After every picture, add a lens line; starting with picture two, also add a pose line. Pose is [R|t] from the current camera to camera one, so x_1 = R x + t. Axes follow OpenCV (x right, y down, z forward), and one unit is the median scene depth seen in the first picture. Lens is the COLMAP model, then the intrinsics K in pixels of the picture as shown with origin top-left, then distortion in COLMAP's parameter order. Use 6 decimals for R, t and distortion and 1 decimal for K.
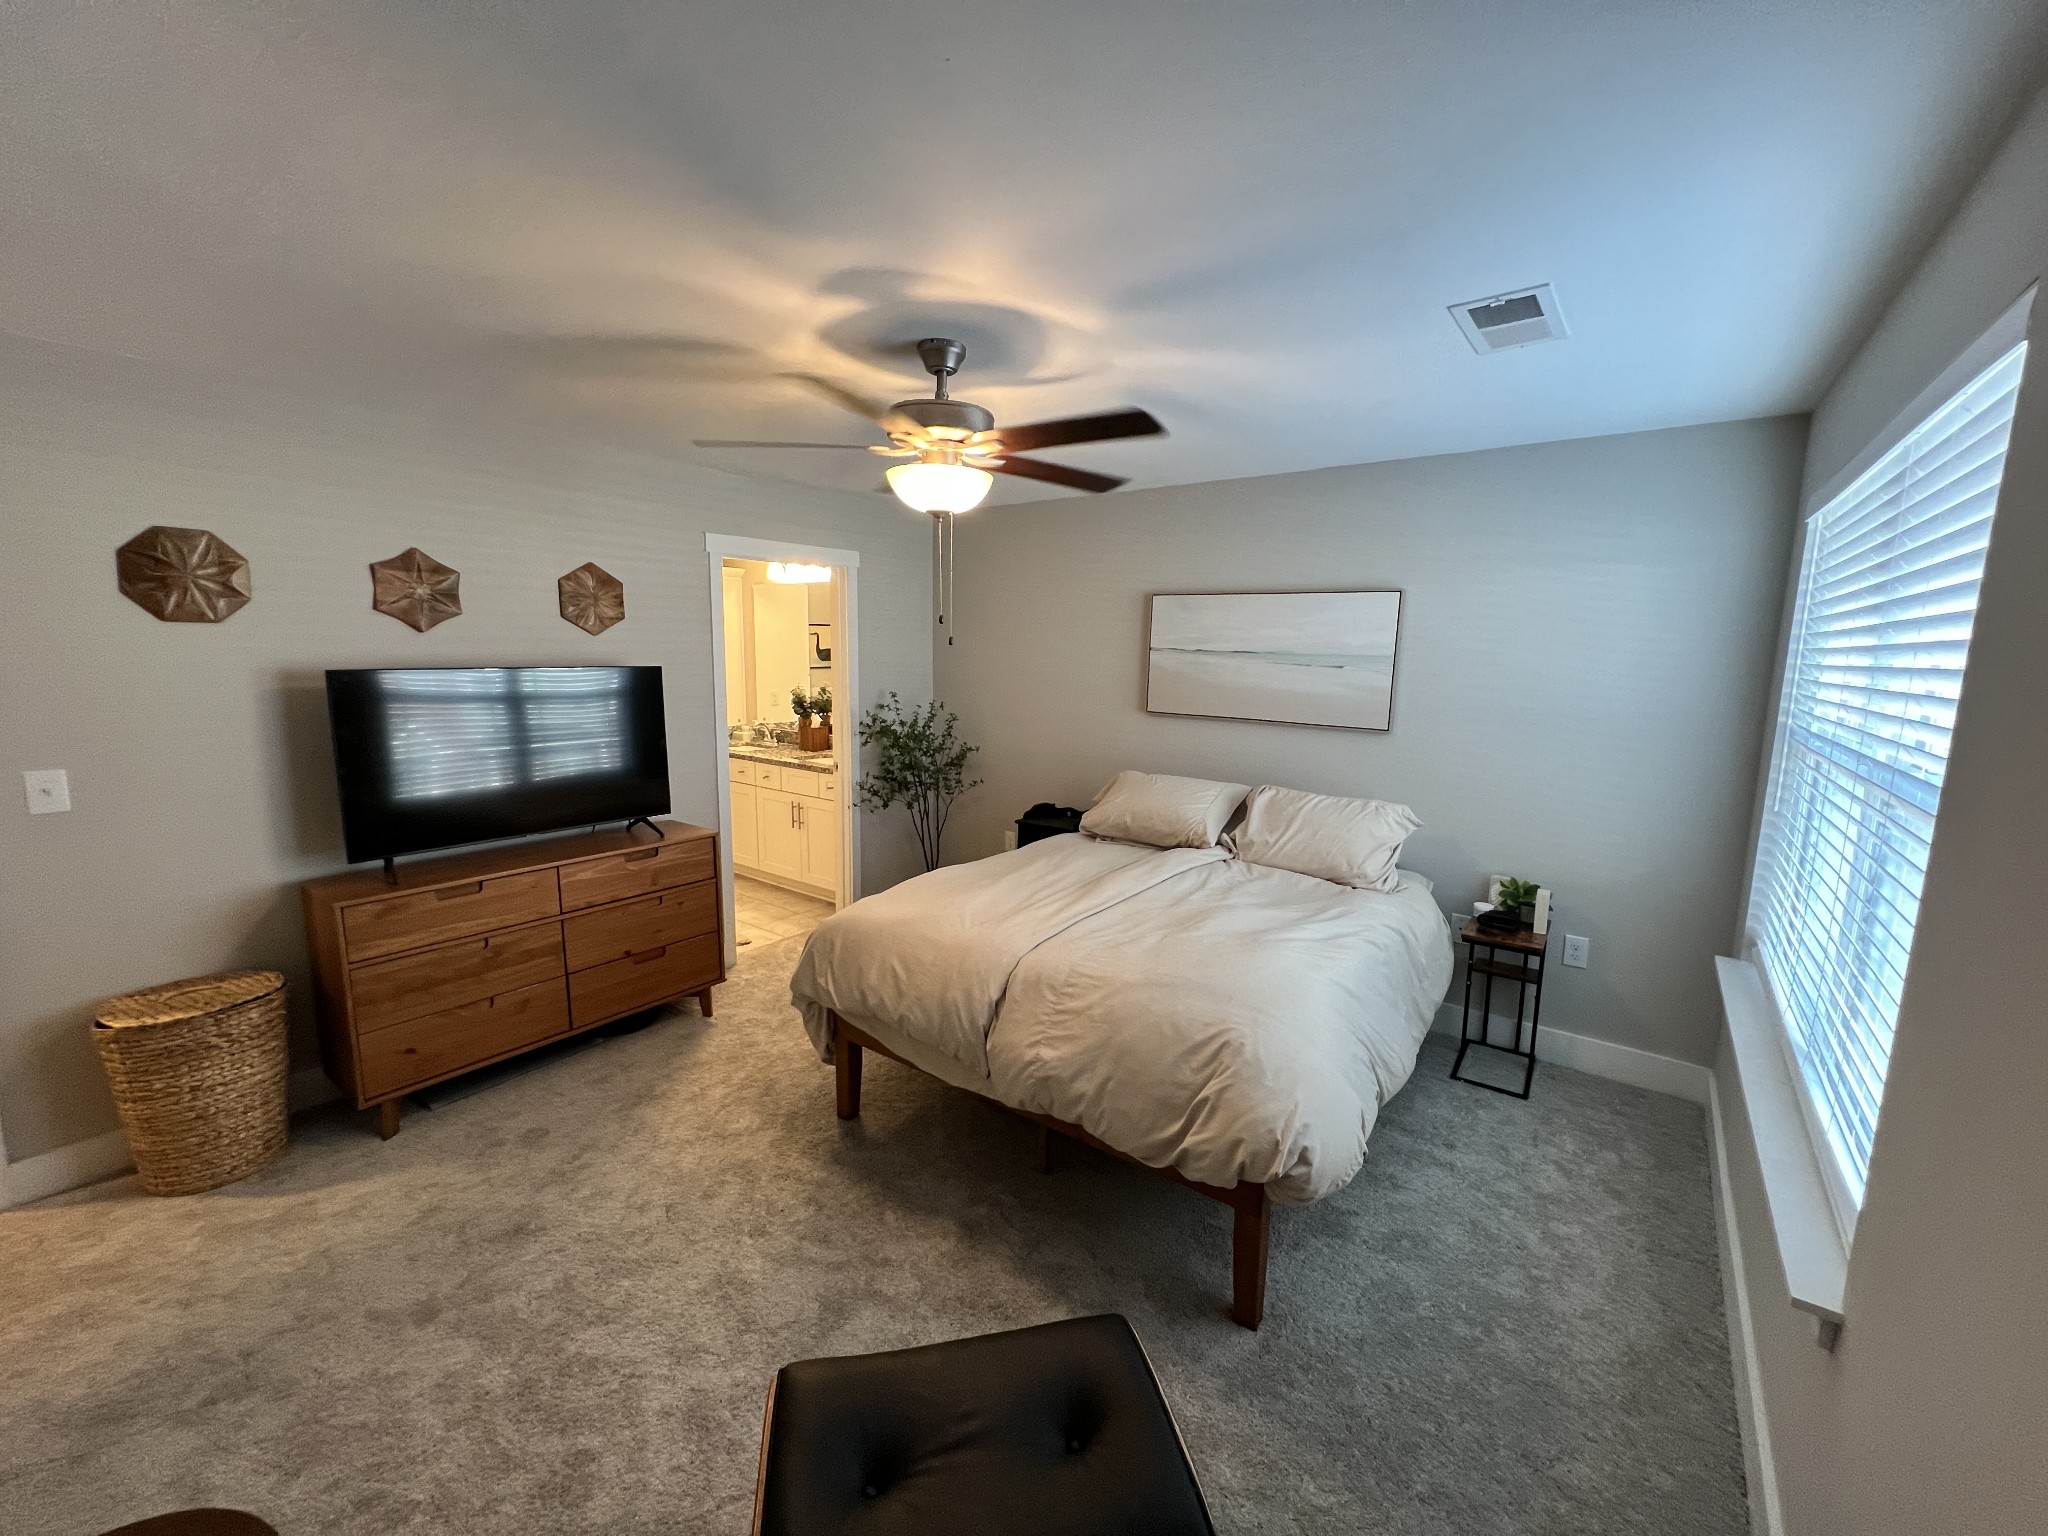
lens RADIAL K [[816.9, 0, 1024.6], [0, 816.9, 774.7], [0, 0, 1]] dist [-0.001857, -0.000169]
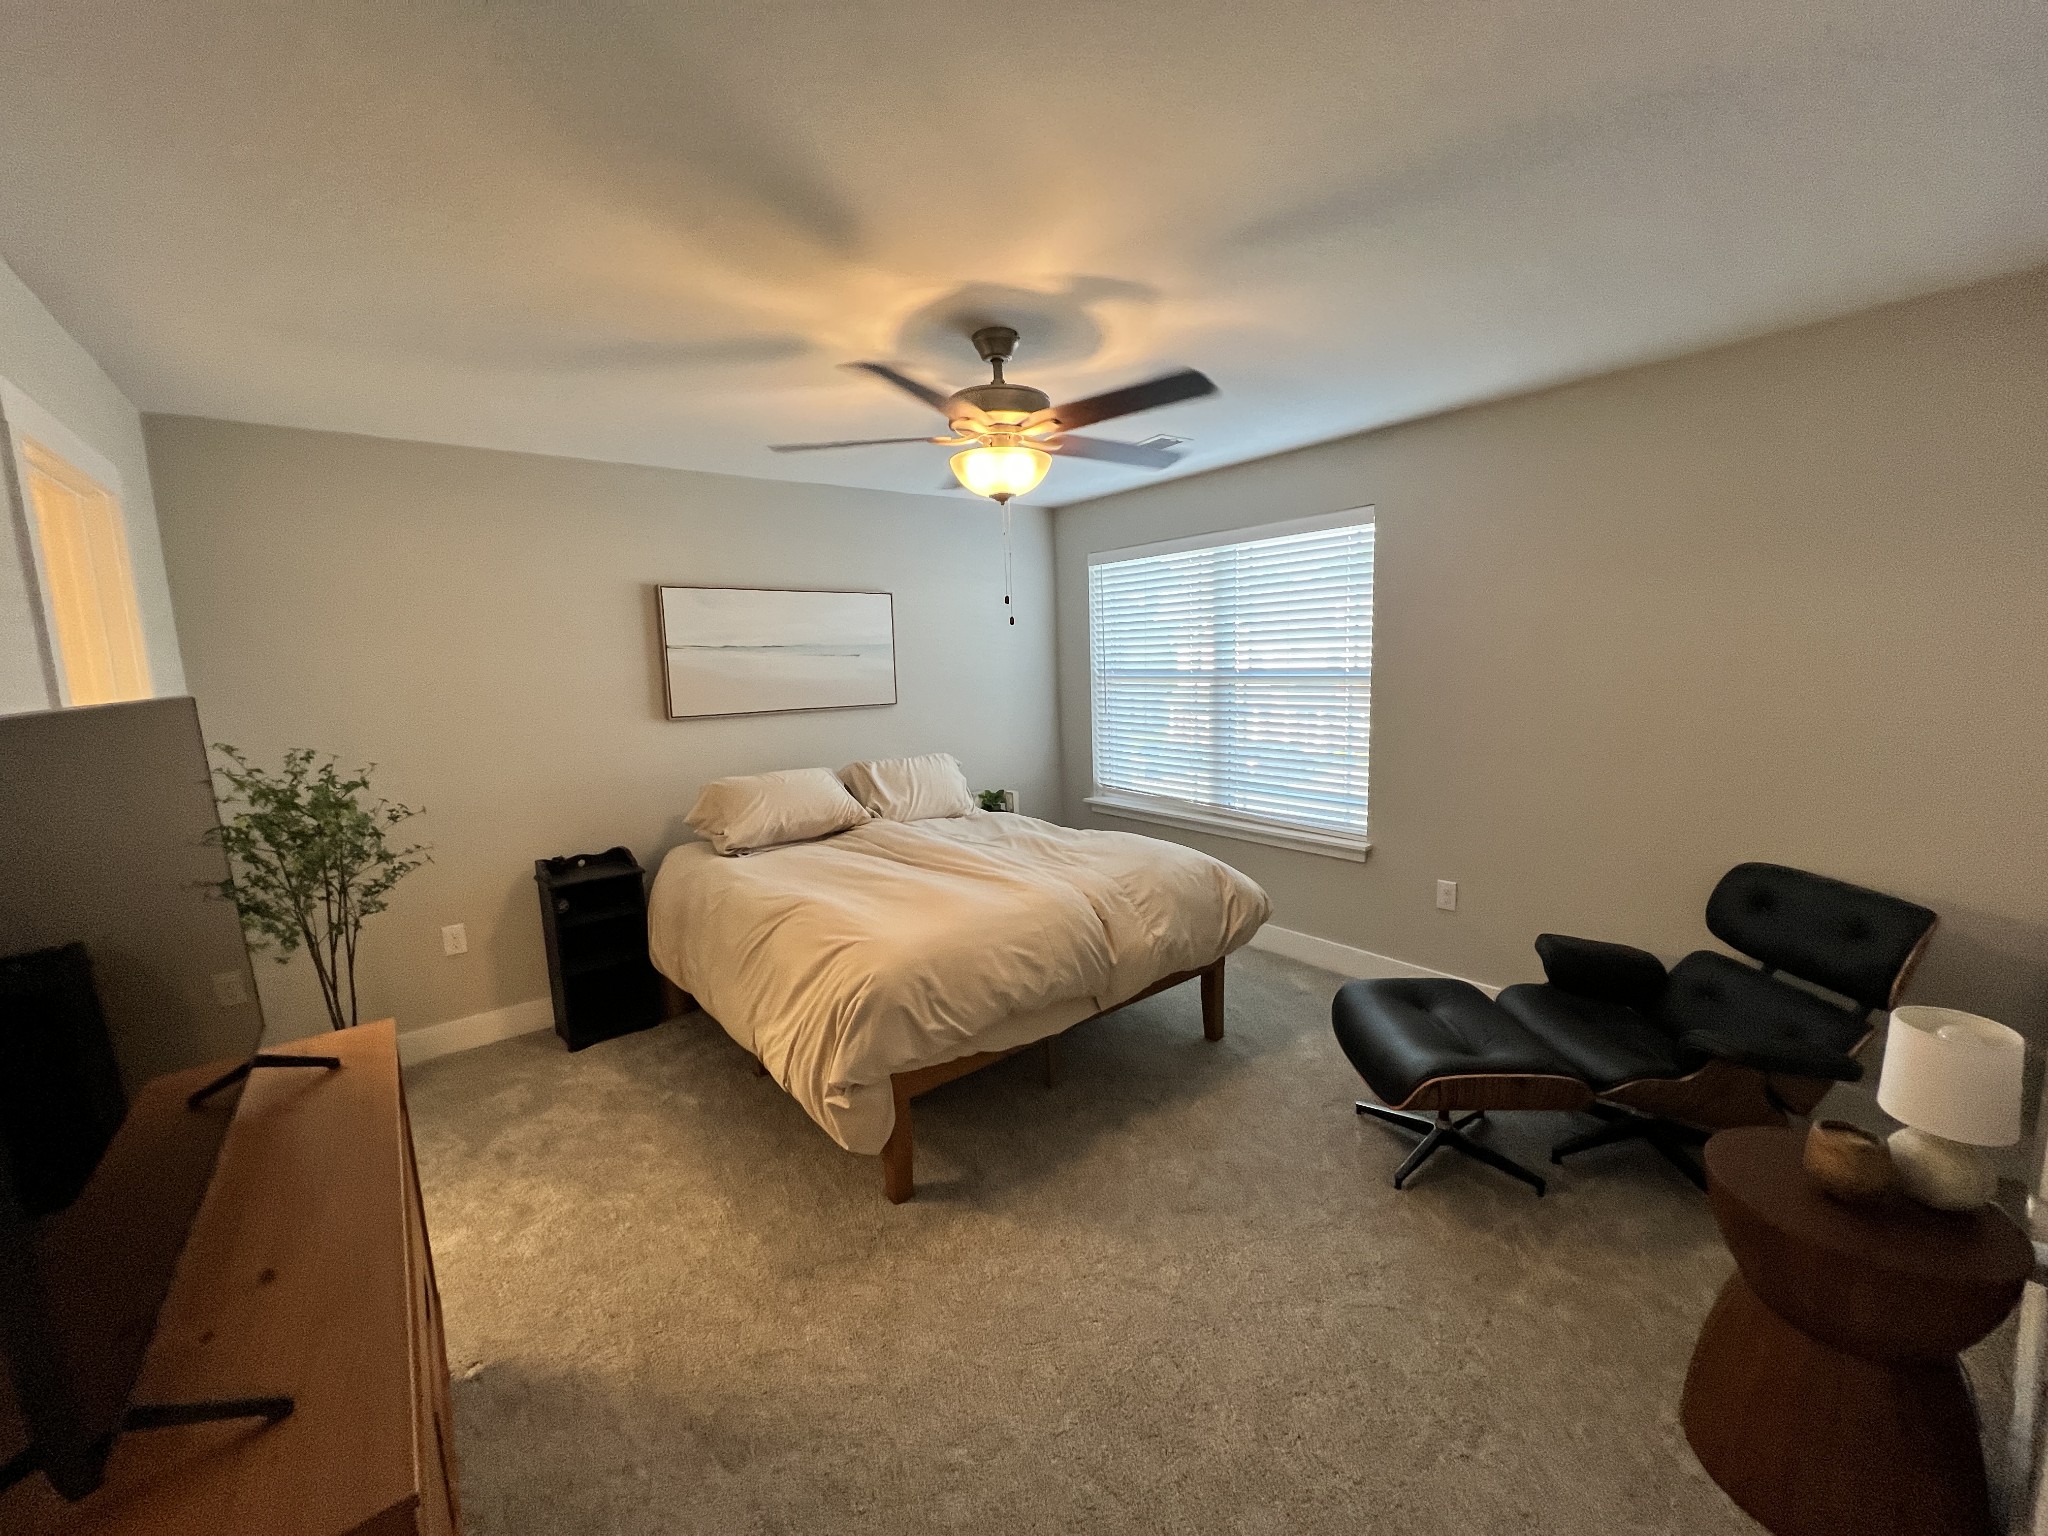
lens RADIAL K [[816.9, 0, 1023.8], [0, 816.9, 763.7], [0, 0, 1]] dist [-0.001857, -0.000169]
pose [[0.253782, -0.156289, 0.954551, -0.946924], [0.189901, 0.975704, 0.109264, -0.081444], [-0.948437, 0.153541, 0.277296, 0.613017]]
